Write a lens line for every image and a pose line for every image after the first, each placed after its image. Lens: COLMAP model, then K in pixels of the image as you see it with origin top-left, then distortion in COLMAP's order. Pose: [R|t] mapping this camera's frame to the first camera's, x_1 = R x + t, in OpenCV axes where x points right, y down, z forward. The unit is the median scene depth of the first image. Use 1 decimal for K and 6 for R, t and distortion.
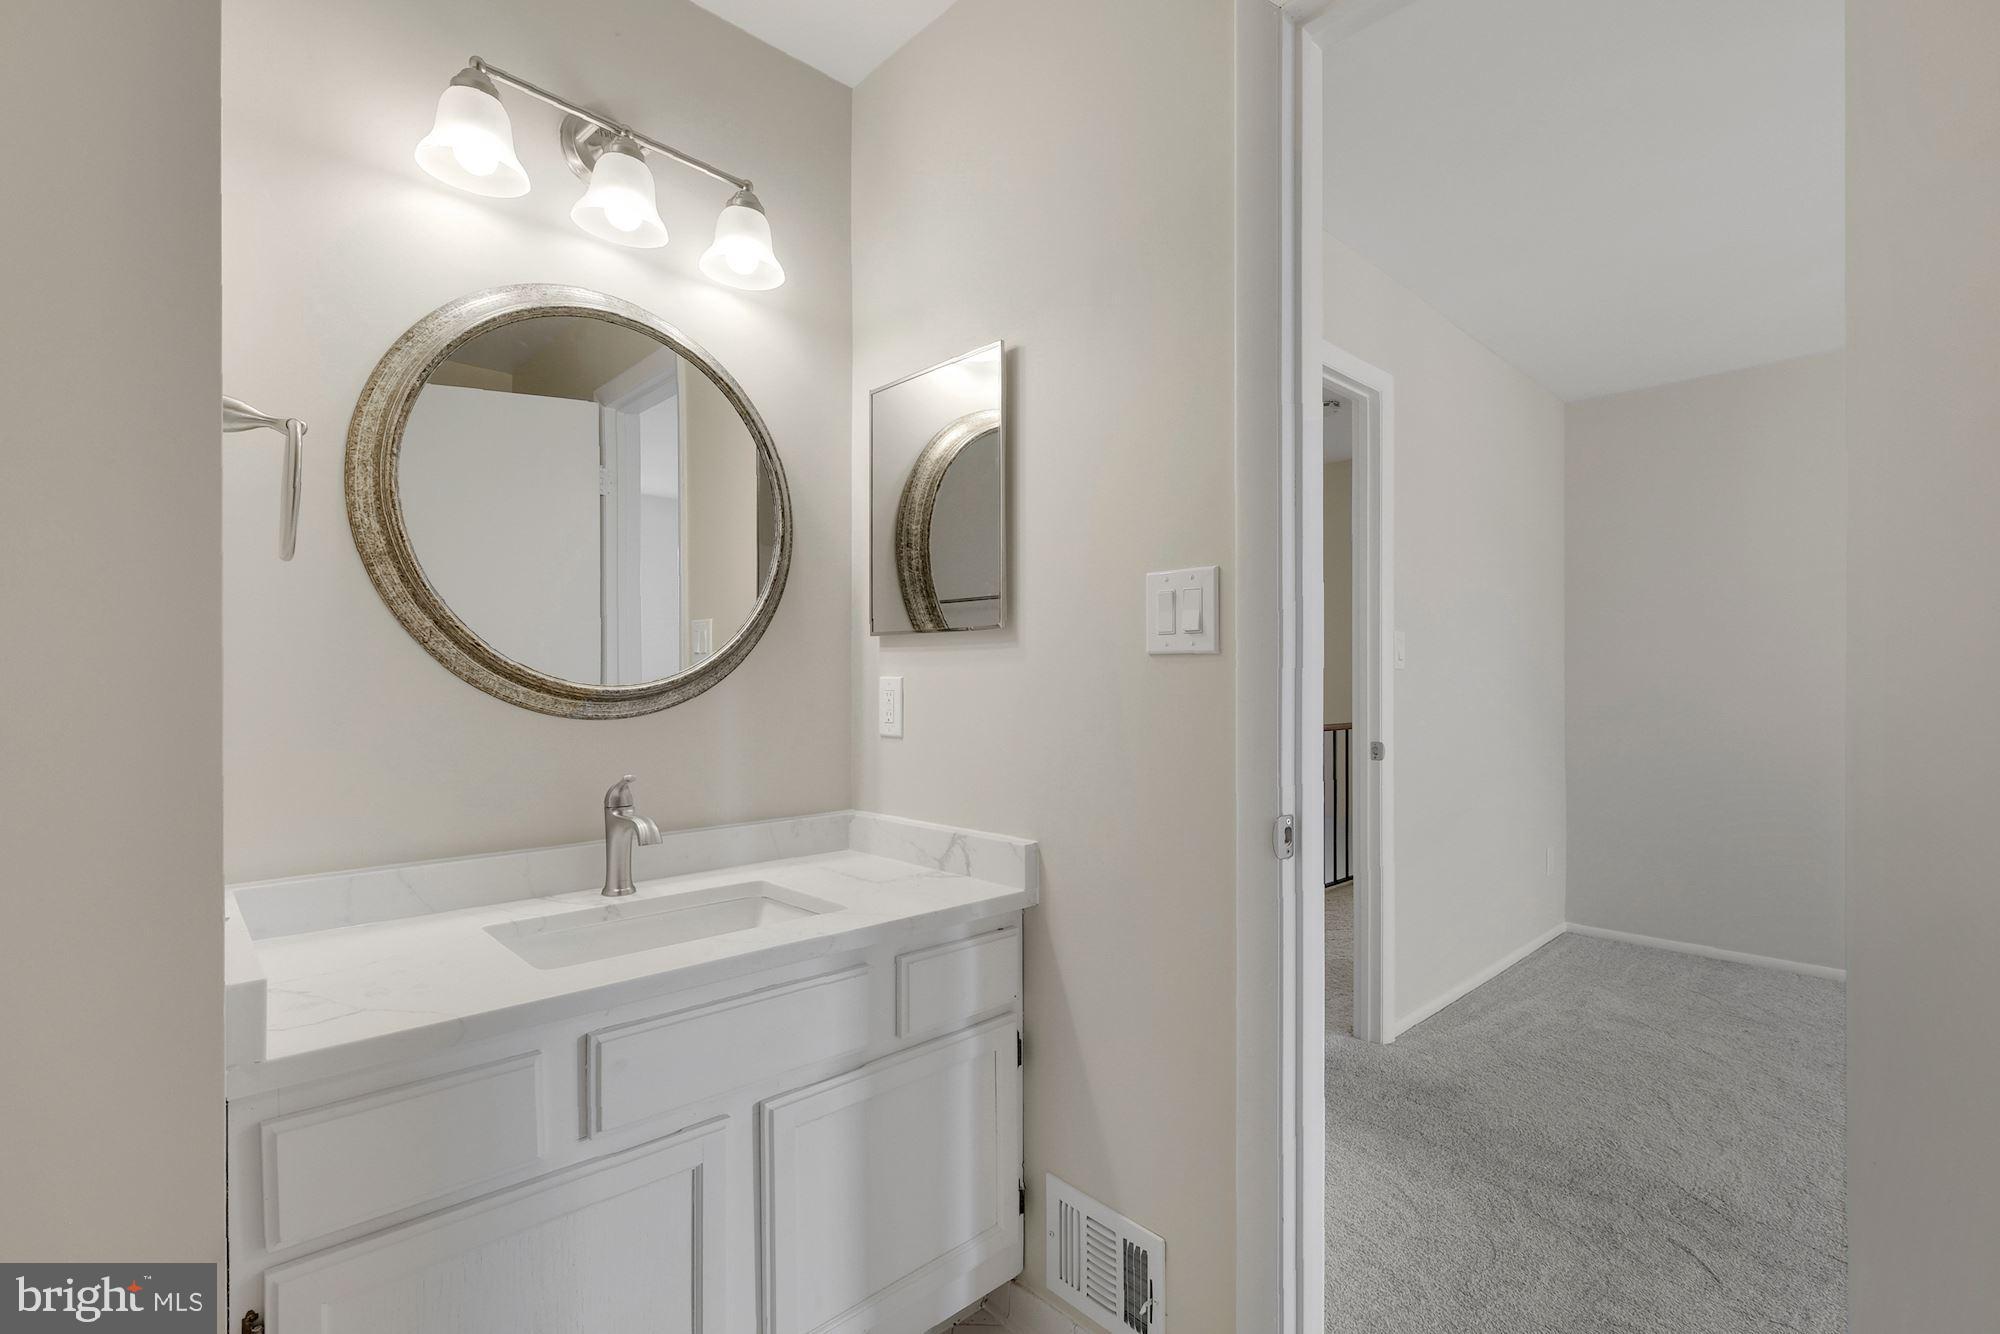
lens RADIAL K [[897.4, 0, 1000.0], [0, 897.4, 667.0], [0, 0, 1]] dist [-0.001346, -0.000245]
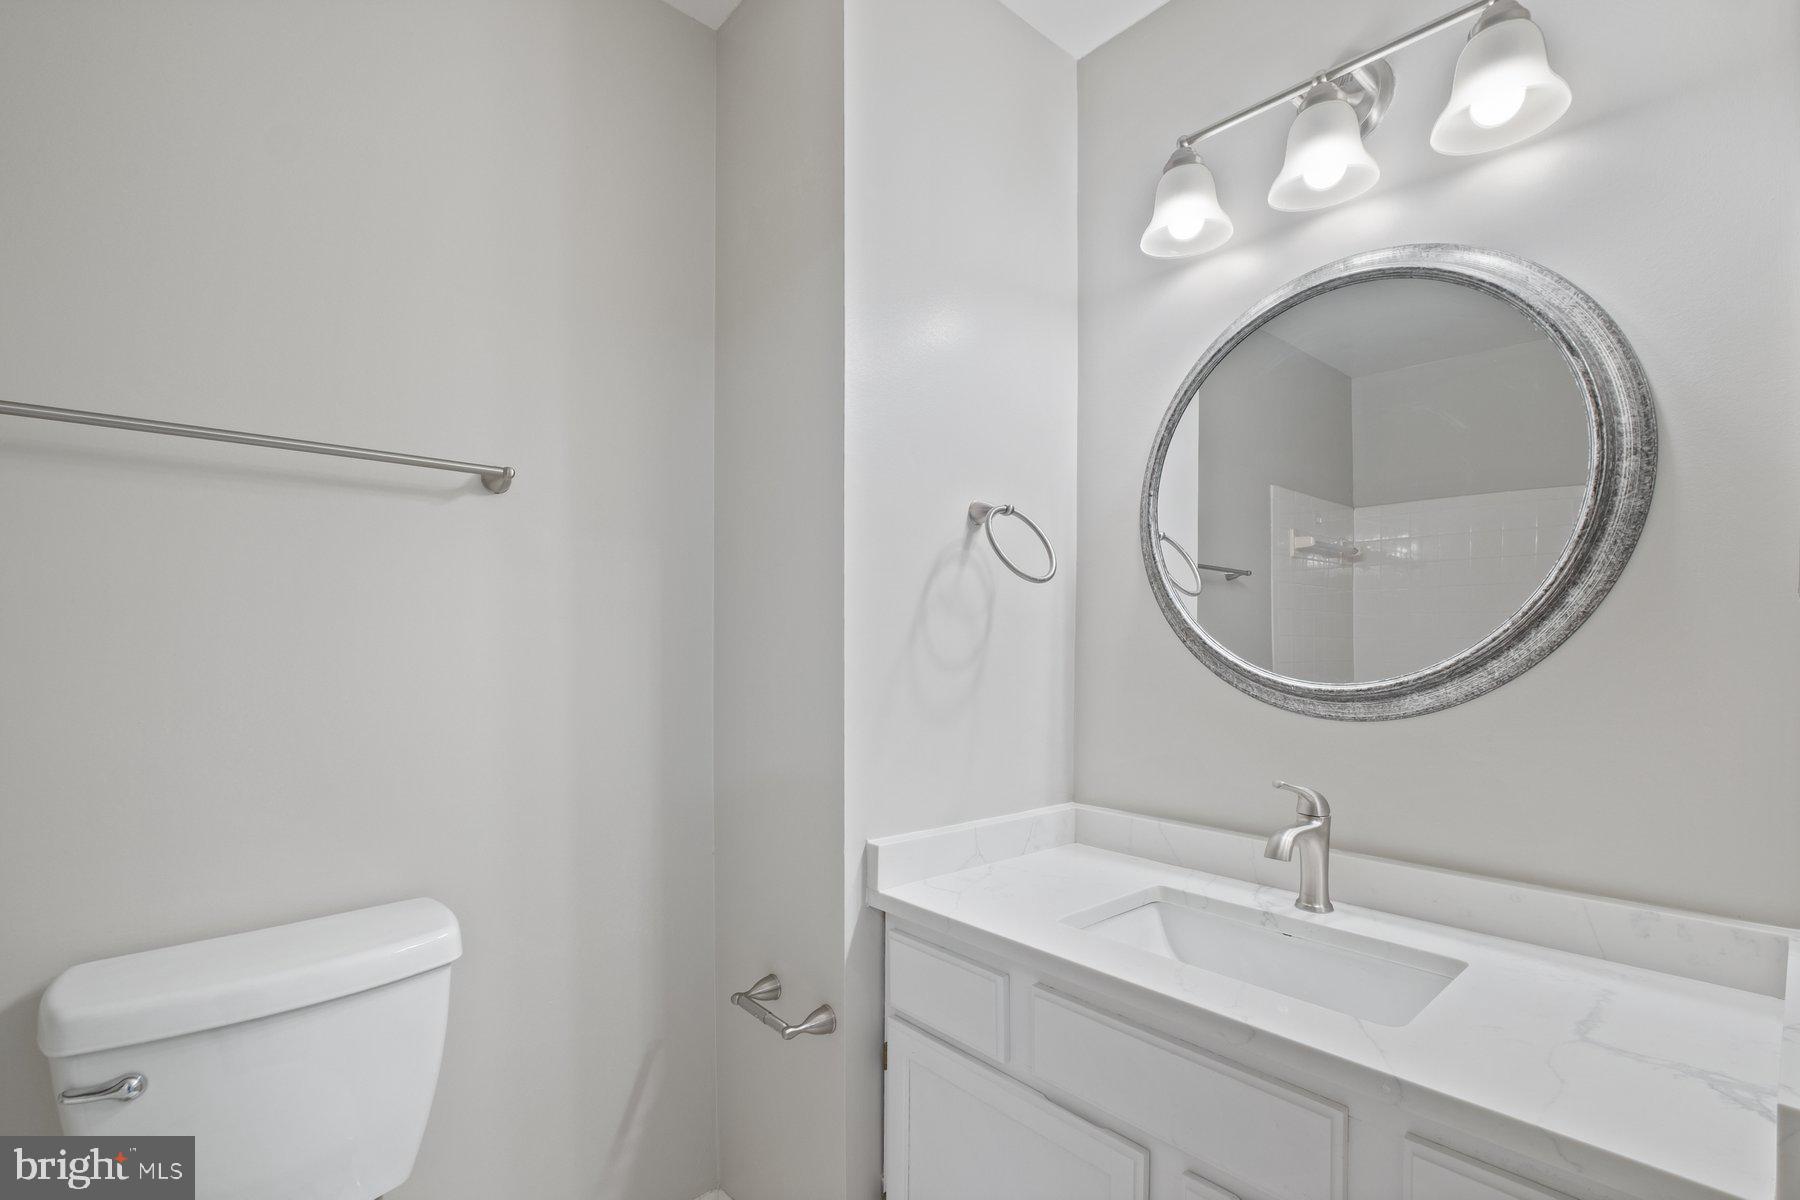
lens RADIAL K [[855.2, 0, 900.0], [0, 855.2, 600.0], [0, 0, 1]] dist [0.023160, 0.000390]
pose [[-0.044911, -0.045978, -0.997932, 0.493739], [0.010702, 0.998861, -0.046503, -0.030450], [0.998934, -0.012768, -0.044368, 0.602101]]
